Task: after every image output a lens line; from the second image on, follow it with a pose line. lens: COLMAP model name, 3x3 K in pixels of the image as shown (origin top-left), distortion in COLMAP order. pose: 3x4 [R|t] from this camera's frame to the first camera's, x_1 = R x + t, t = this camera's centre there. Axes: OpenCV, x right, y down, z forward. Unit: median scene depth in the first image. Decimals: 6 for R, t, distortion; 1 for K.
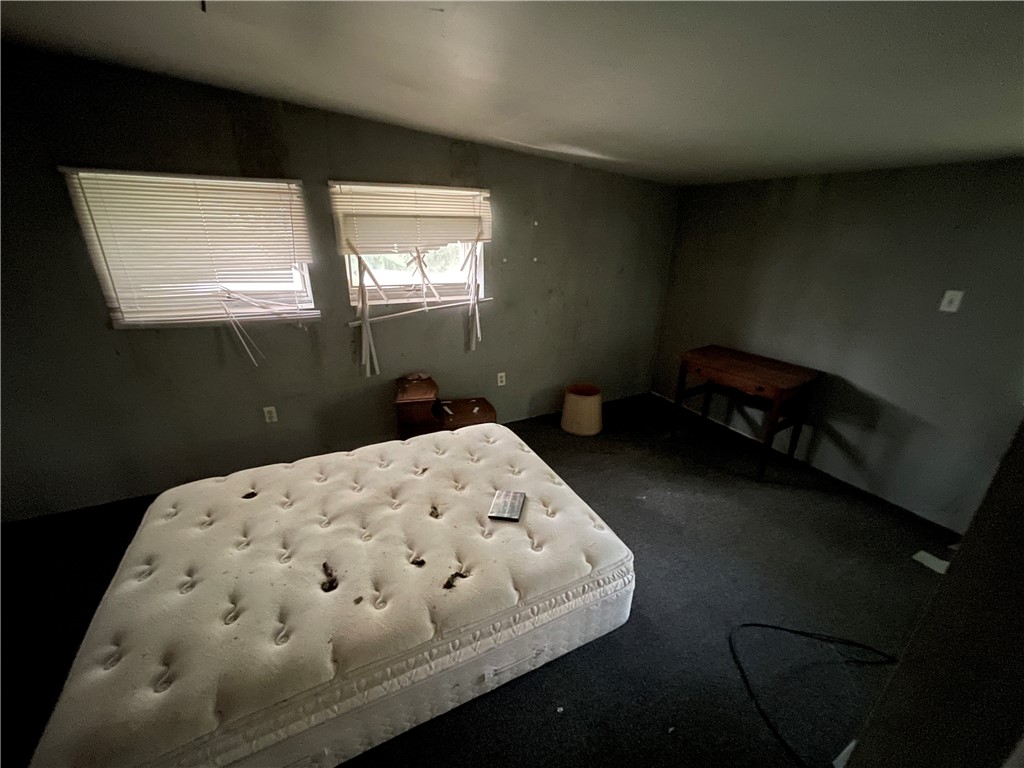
lens RADIAL K [[412.8, 0, 505.8], [0, 412.8, 386.1], [0, 0, 1]] dist [0.001336, -0.000984]
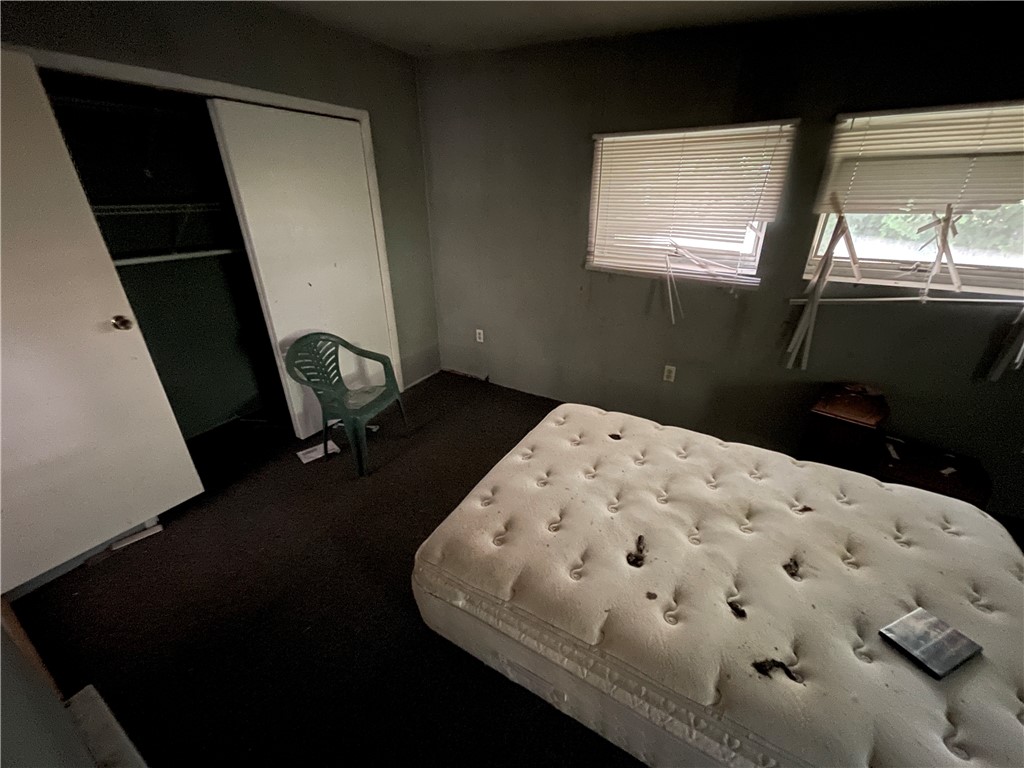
lens RADIAL K [[412.8, 0, 508.9], [0, 412.8, 384.6], [0, 0, 1]] dist [0.001336, -0.000984]
pose [[0.541680, 0.340423, -0.768567, 0.006298], [-0.288765, 0.934041, 0.210198, -0.006555], [0.789428, 0.108075, 0.604254, 0.105124]]
